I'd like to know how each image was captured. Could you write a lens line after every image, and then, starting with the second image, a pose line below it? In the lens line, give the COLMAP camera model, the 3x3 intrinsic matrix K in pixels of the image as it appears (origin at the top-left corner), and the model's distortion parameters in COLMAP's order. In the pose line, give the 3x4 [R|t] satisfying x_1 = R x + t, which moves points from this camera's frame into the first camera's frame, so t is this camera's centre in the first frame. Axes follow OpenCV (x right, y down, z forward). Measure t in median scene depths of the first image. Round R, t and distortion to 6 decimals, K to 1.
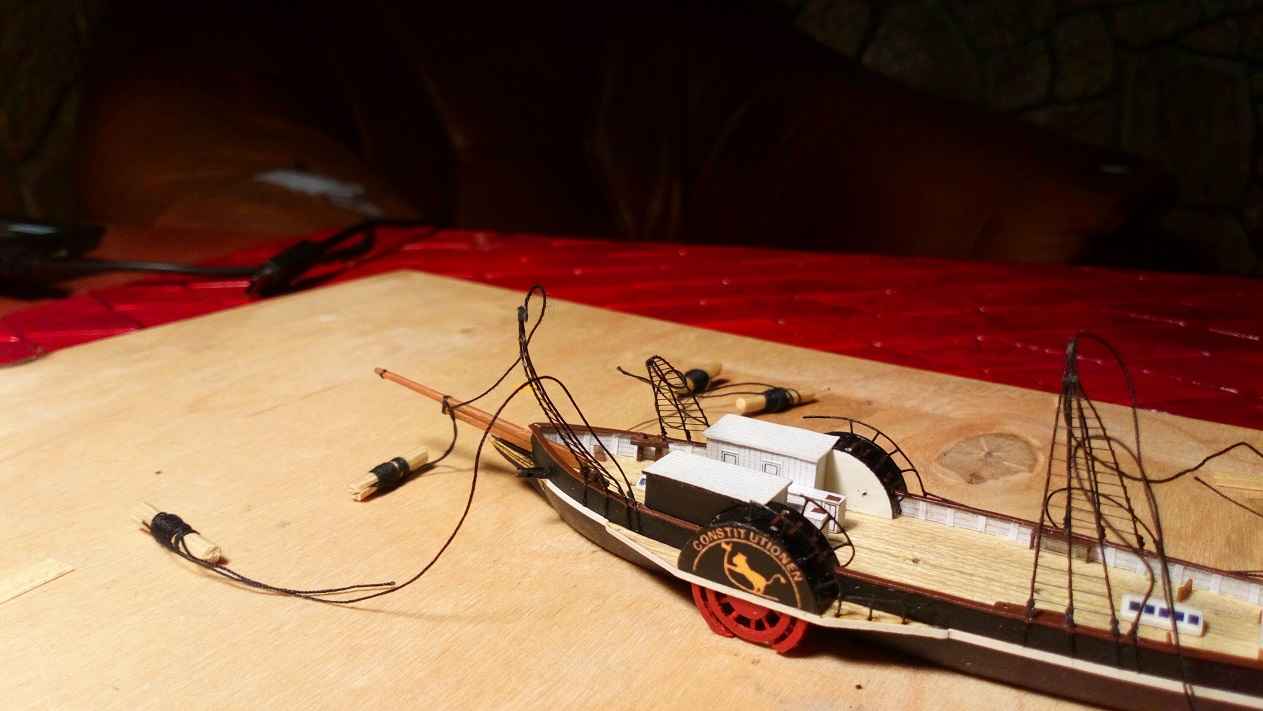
lens RADIAL K [[737.9, 0, 631.5], [0, 737.9, 355.5], [0, 0, 1]] dist [0.036933, -0.001992]
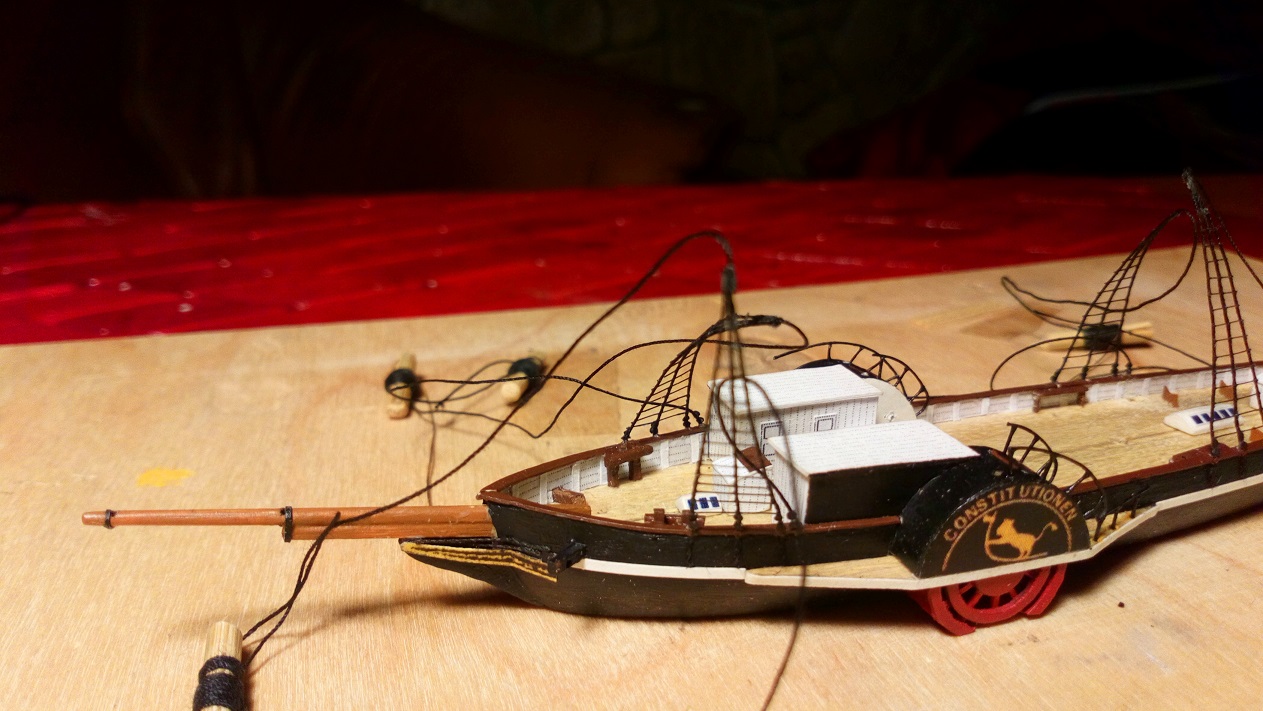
lens RADIAL K [[737.9, 0, 631.5], [0, 737.9, 355.5], [0, 0, 1]] dist [0.036933, -0.001992]
pose [[0.723744, -0.253725, 0.641731, -0.578995], [0.242296, 0.964178, 0.107951, -0.072826], [-0.646132, 0.077360, 0.759295, 0.640420]]
